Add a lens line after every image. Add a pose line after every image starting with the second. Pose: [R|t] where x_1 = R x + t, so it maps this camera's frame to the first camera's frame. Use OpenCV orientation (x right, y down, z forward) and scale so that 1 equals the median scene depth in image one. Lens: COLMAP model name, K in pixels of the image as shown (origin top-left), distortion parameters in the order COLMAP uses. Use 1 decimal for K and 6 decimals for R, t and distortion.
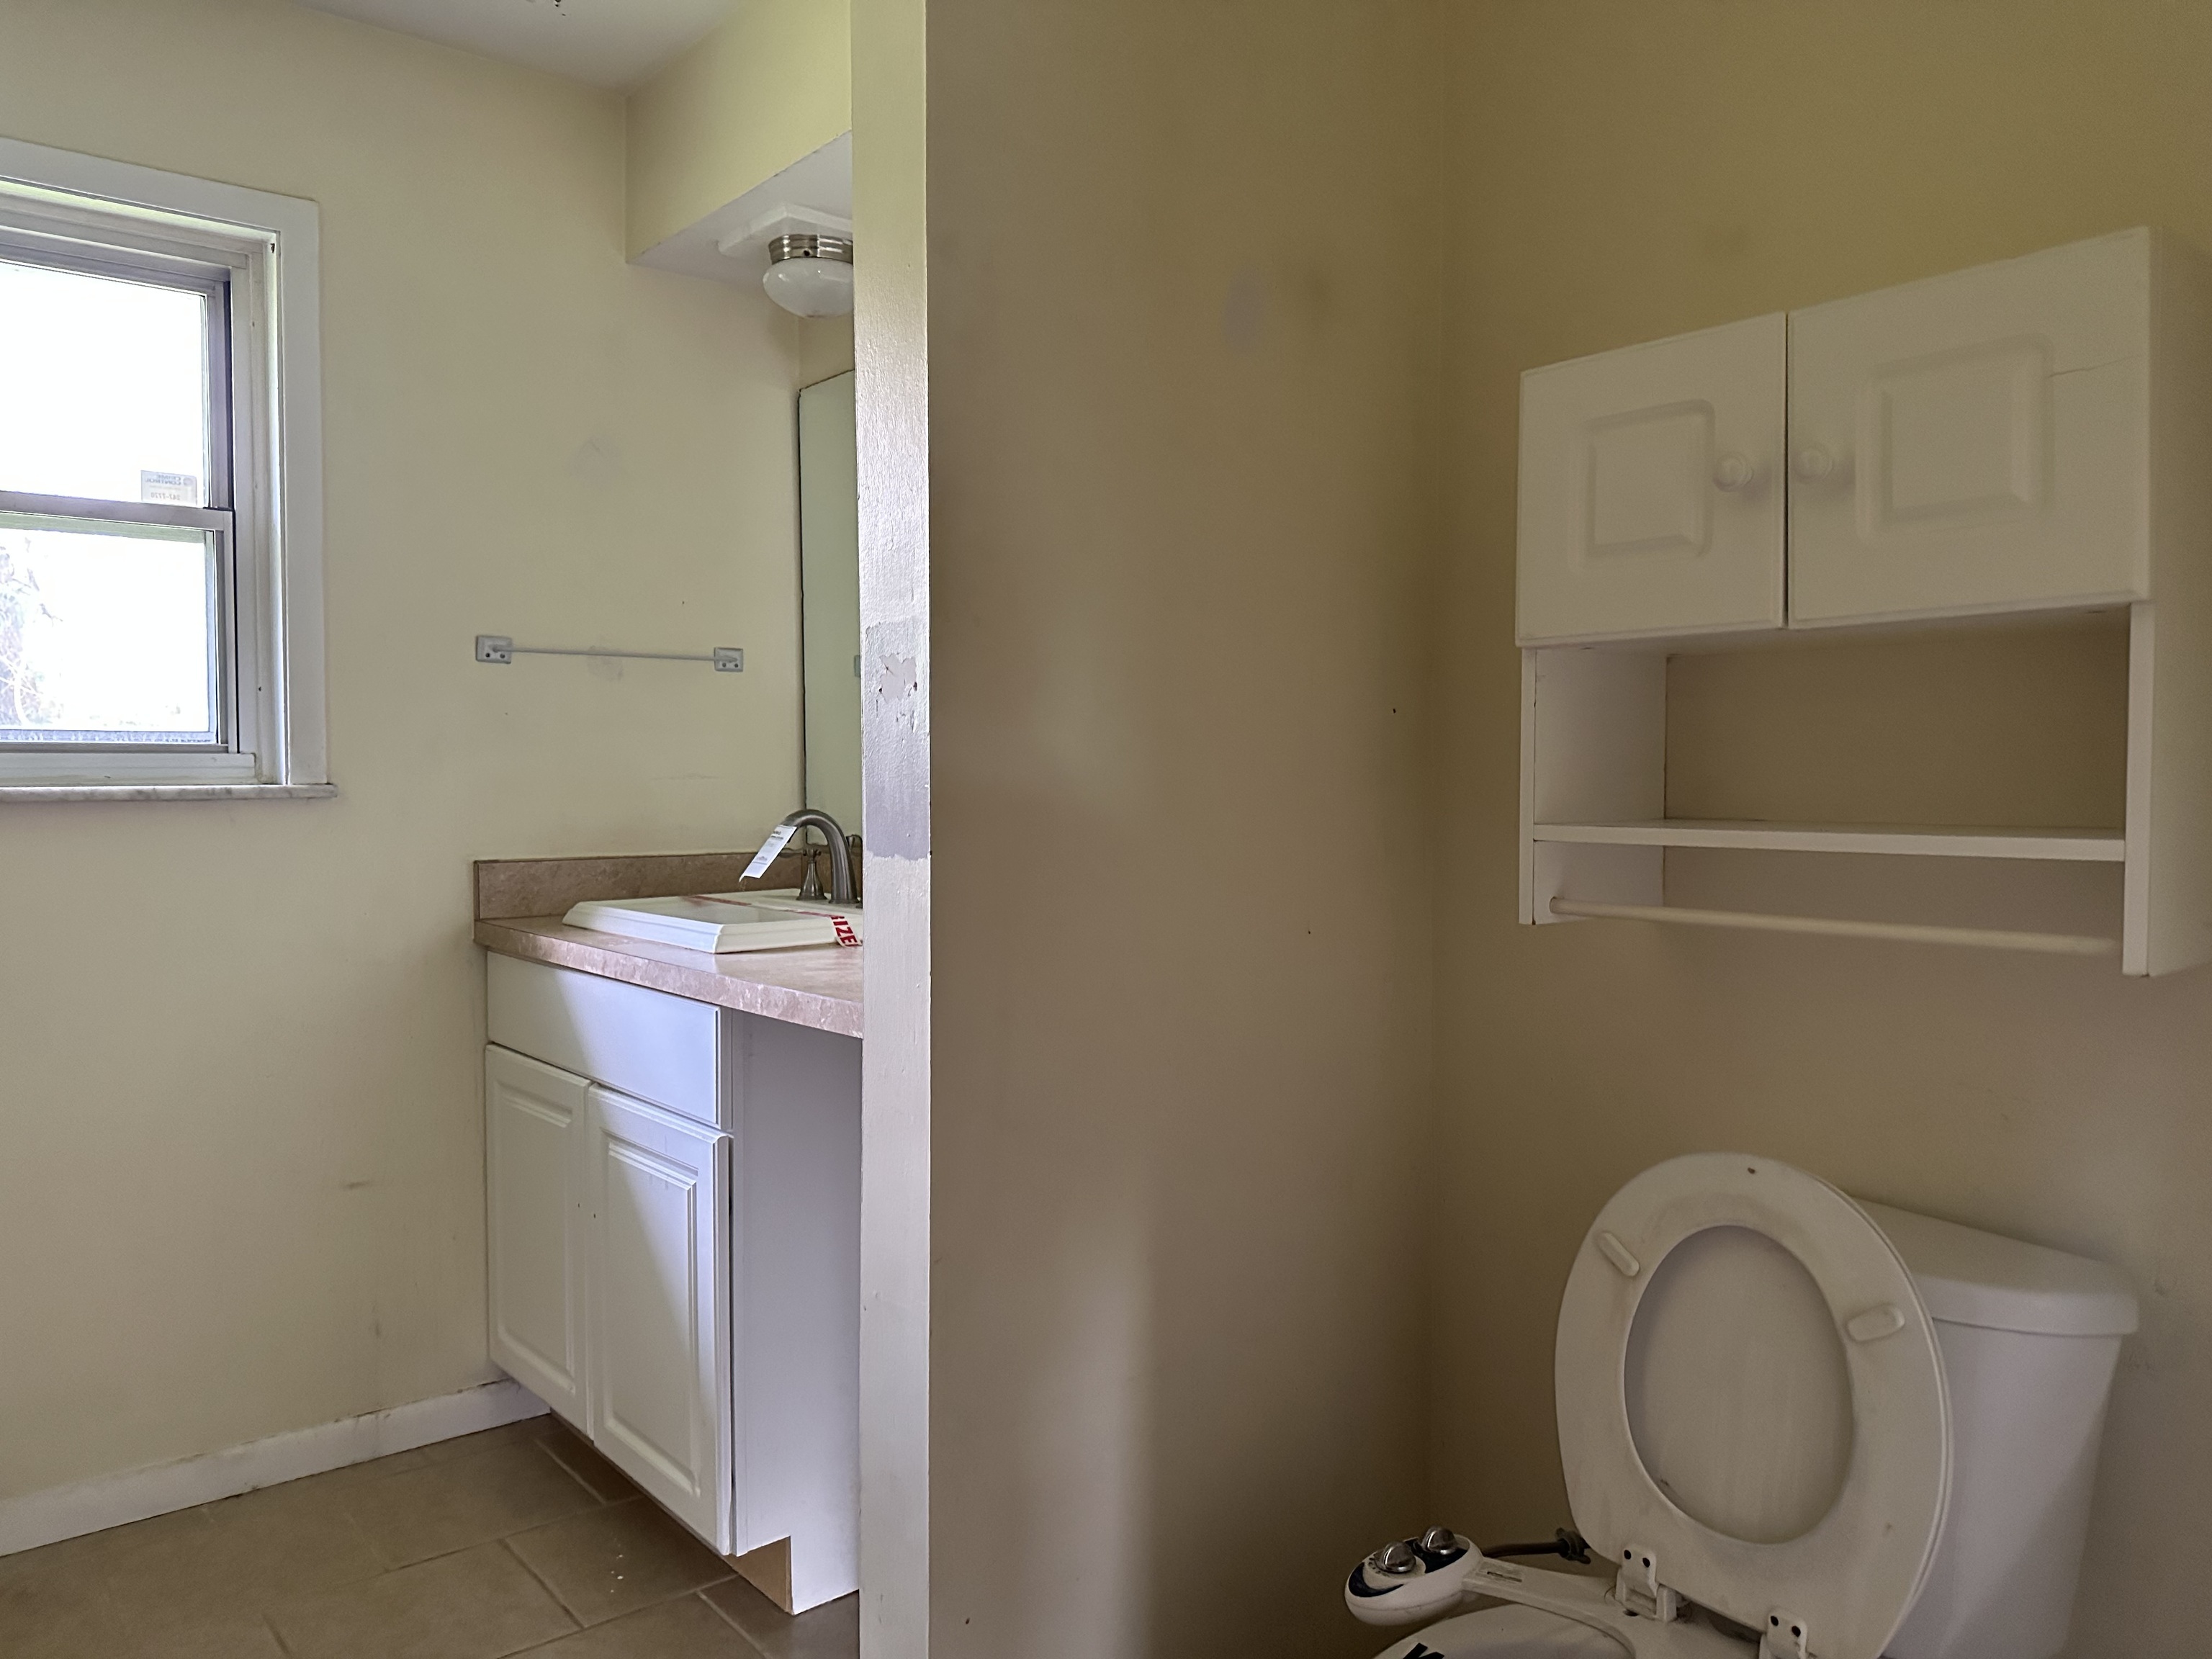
lens RADIAL K [[1594.1, 0, 1115.9], [0, 1594.1, 834.9], [0, 0, 1]] dist [0.095038, -0.187412]
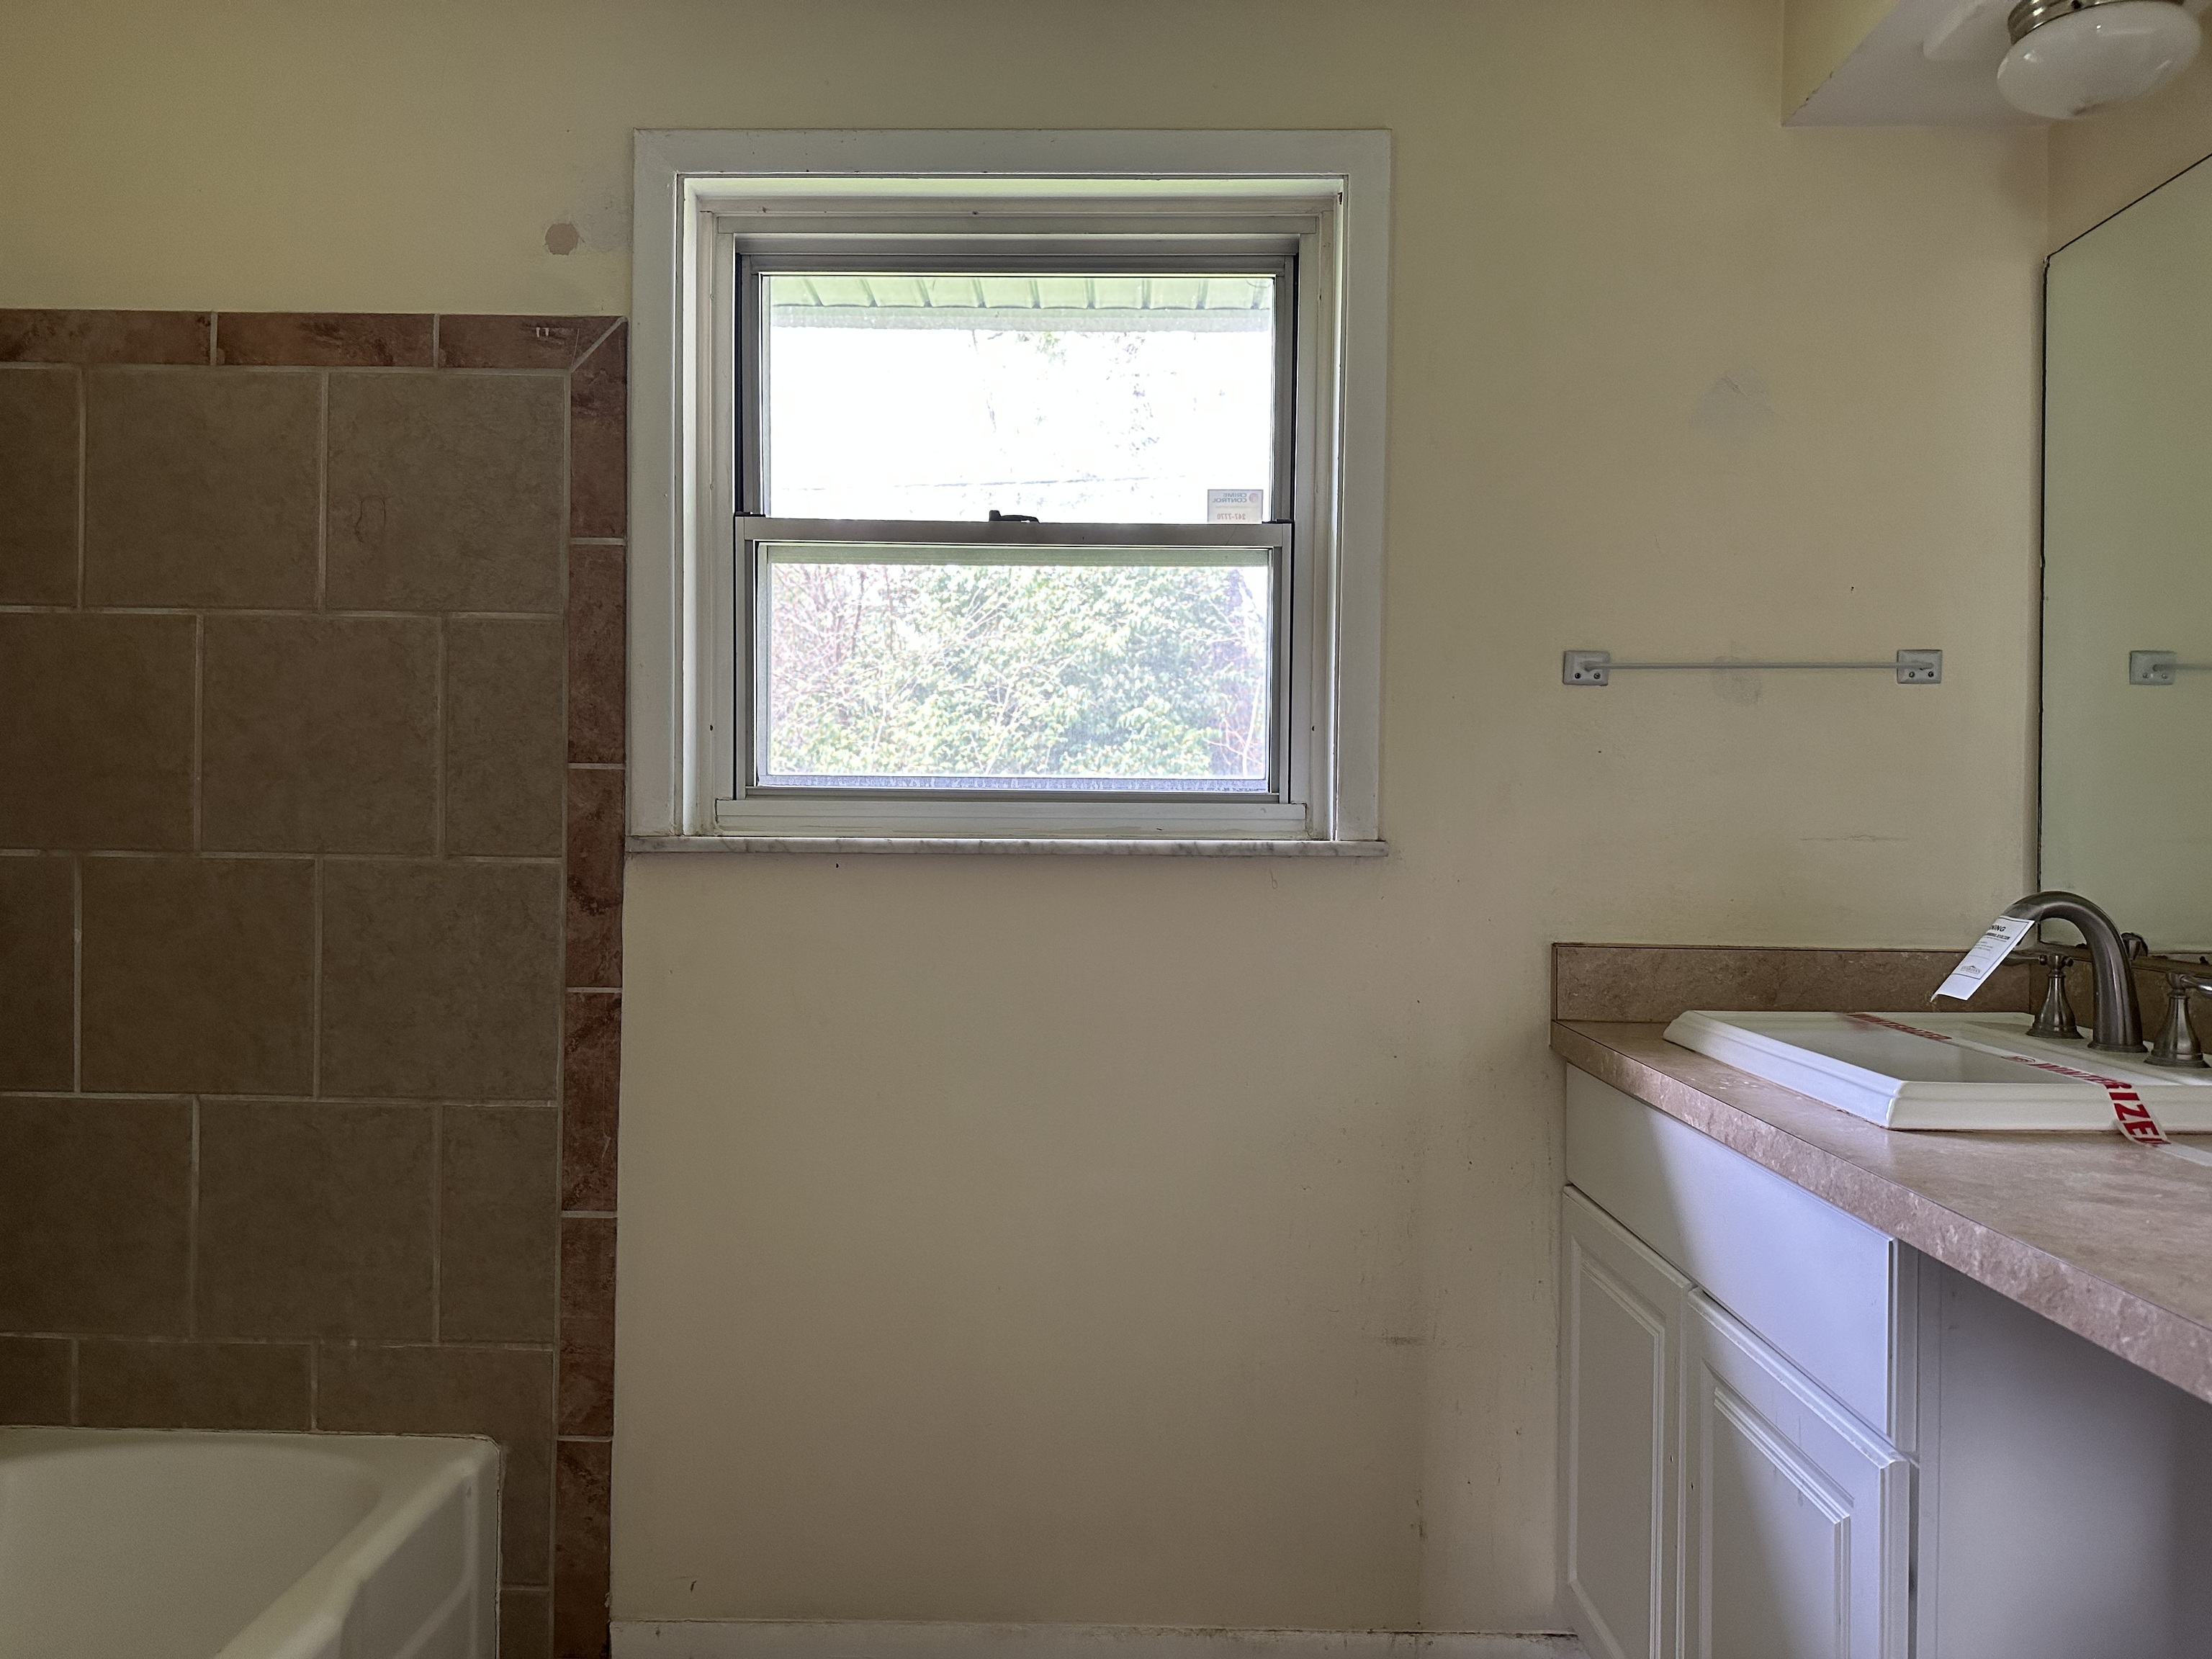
lens RADIAL K [[1594.1, 0, 1115.9], [0, 1594.1, 834.9], [0, 0, 1]] dist [0.095038, -0.187412]
pose [[0.772278, 0.011937, -0.635173, -0.077511], [-0.035451, 0.999075, -0.024327, -0.009981], [0.634295, 0.041305, 0.771987, 0.289017]]
